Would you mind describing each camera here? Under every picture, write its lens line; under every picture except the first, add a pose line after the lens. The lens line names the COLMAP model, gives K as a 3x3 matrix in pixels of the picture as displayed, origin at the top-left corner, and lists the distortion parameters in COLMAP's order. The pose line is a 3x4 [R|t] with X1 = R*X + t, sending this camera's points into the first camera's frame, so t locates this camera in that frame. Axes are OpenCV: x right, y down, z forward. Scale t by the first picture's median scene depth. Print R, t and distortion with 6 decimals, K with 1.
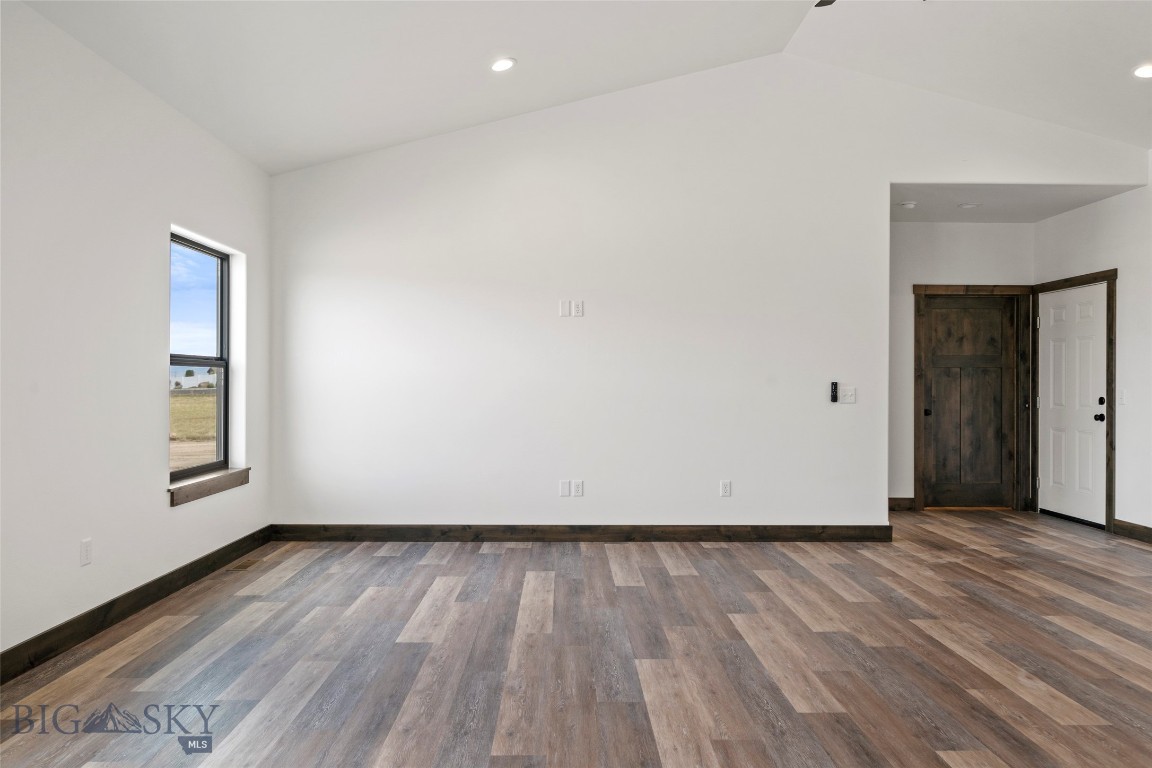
lens RADIAL K [[774.7, 0, 576.0], [0, 774.7, 384.0], [0, 0, 1]] dist [-0.002398, 0.002859]
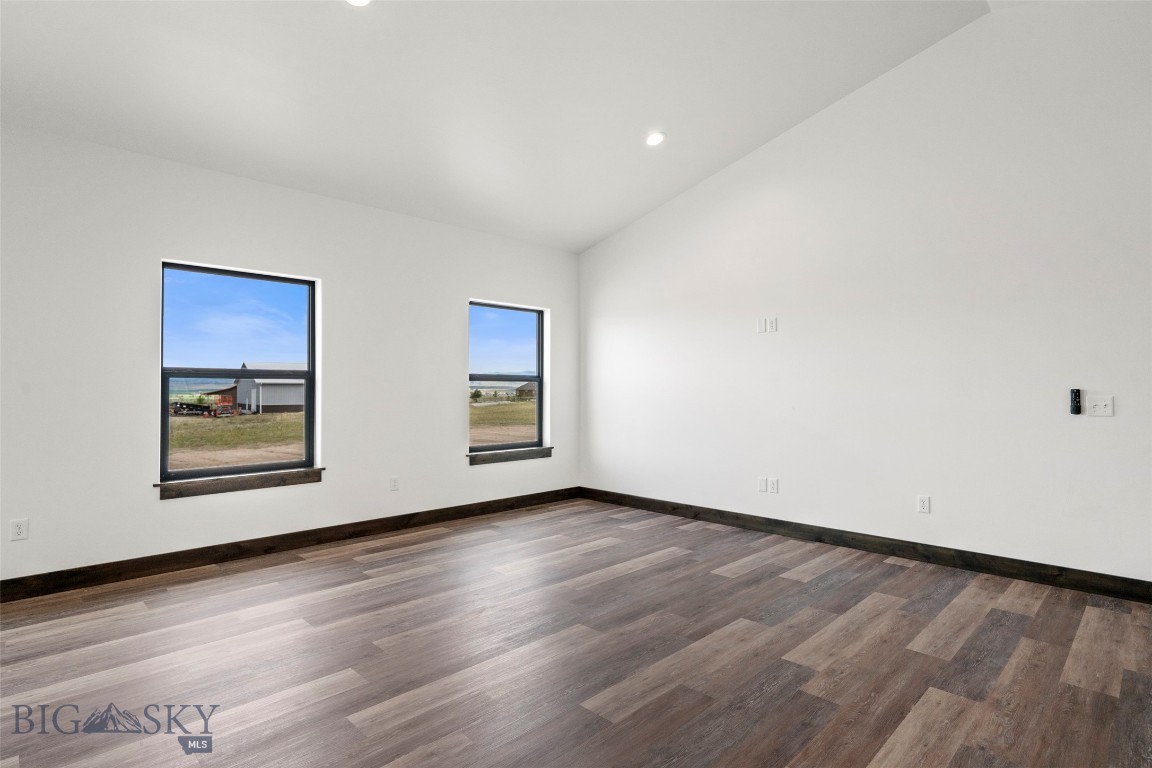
lens RADIAL K [[582.2, 0, 573.4], [0, 582.2, 385.8], [0, 0, 1]] dist [0.002265, 0.000258]
pose [[0.690864, -0.009830, -0.722918, 0.546908], [0.001390, 0.999924, -0.012269, 0.001293], [0.722983, 0.007471, 0.690825, 0.284142]]
